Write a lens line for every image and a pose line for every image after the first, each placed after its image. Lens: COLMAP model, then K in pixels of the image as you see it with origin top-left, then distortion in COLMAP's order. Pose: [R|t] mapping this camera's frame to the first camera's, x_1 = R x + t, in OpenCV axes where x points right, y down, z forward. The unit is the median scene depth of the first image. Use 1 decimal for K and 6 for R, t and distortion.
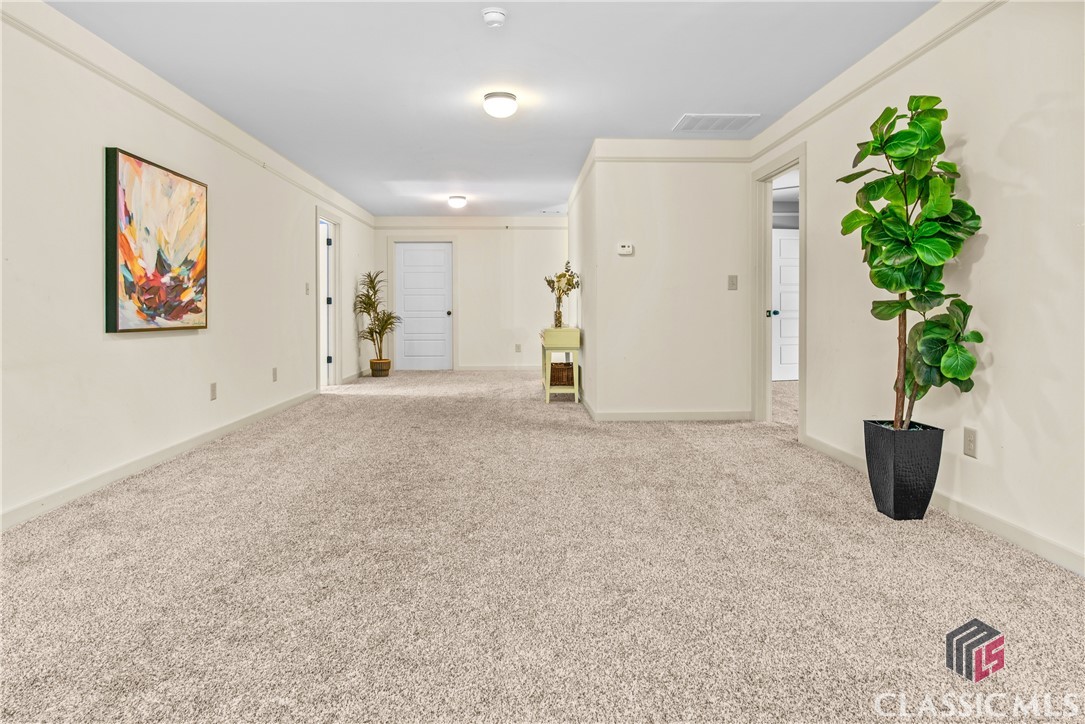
lens RADIAL K [[631.4, 0, 546.0], [0, 631.4, 323.5], [0, 0, 1]] dist [-0.005395, -0.000754]
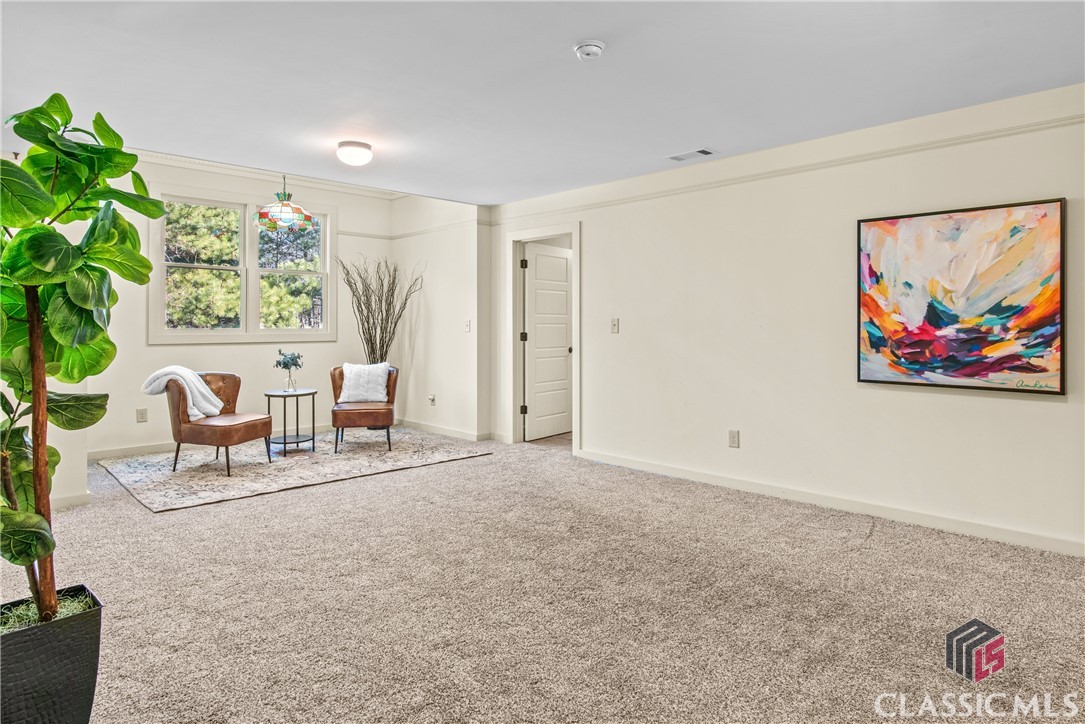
lens RADIAL K [[631.4, 0, 546.0], [0, 631.4, 323.5], [0, 0, 1]] dist [-0.005395, -0.000754]
pose [[-0.748749, -0.002932, -0.662847, 0.447591], [-0.013973, 0.999838, 0.011360, -0.086089], [0.662706, 0.017768, -0.748669, 1.322412]]
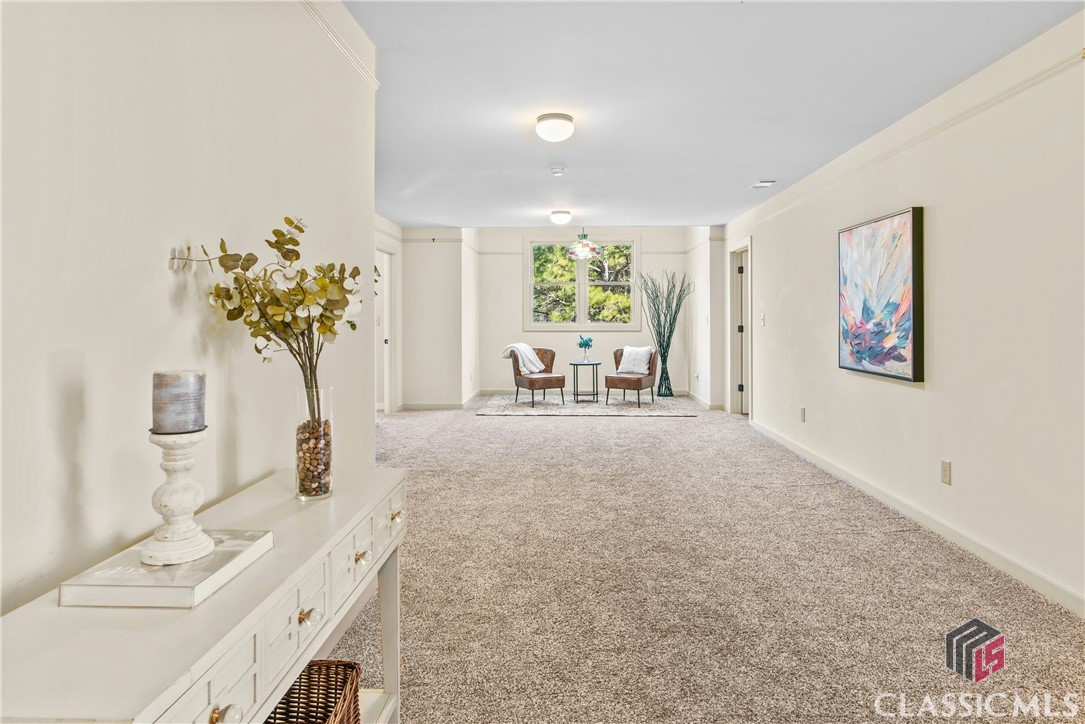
lens RADIAL K [[631.4, 0, 546.0], [0, 631.4, 323.5], [0, 0, 1]] dist [-0.005395, -0.000754]
pose [[-0.996587, 0.000259, 0.082554, -0.149685], [0.002476, 0.999639, 0.026753, -0.105378], [-0.082517, 0.026866, -0.996227, 2.140386]]
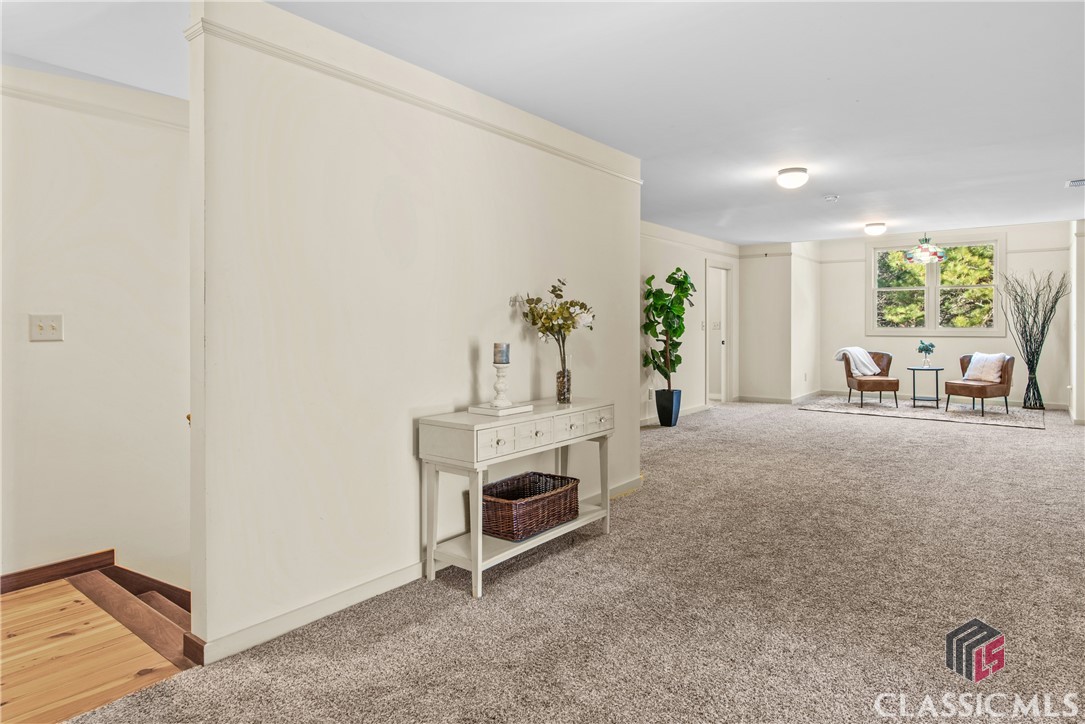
lens RADIAL K [[631.4, 0, 546.0], [0, 631.4, 323.5], [0, 0, 1]] dist [-0.005395, -0.000754]
pose [[-0.758483, 0.001014, 0.651692, -0.557915], [0.013804, 0.999799, 0.014511, -0.113798], [-0.651546, 0.020003, -0.758345, 2.472121]]
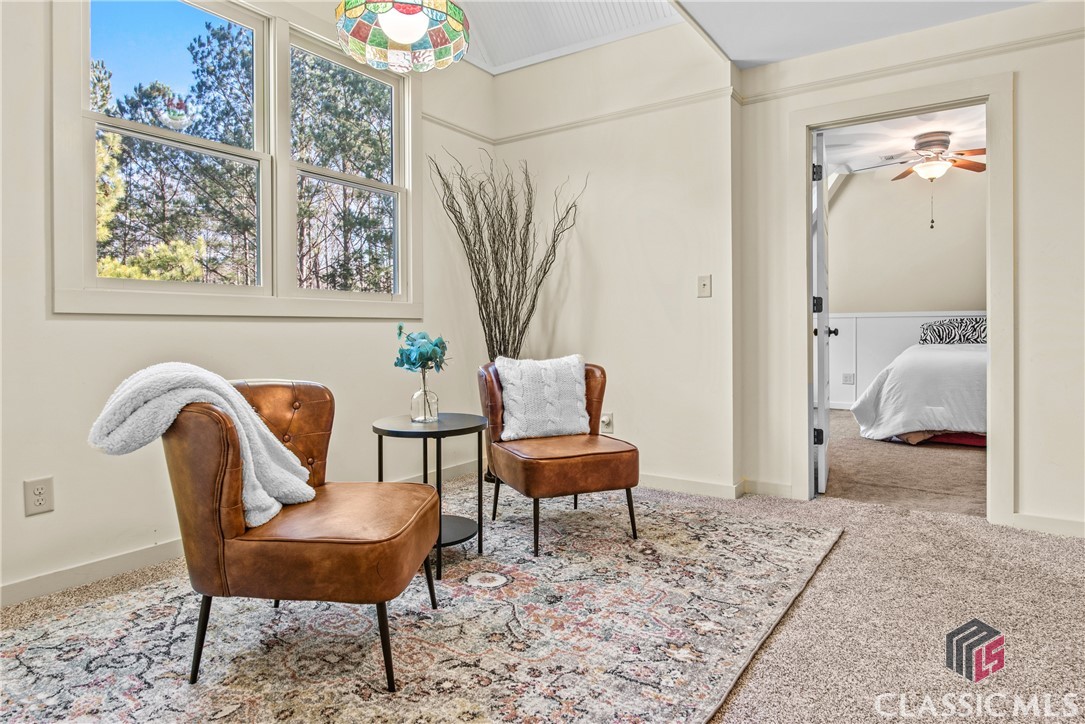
lens RADIAL K [[631.7, 0, 545.8], [0, 631.7, 335.8], [0, 0, 1]] dist [0.000066, 0.000001]
pose [[-0.600760, 0.010205, -0.799364, 0.355581], [-0.009650, 0.999753, 0.020016, -0.000242], [0.799371, 0.019739, -0.600513, 0.273838]]
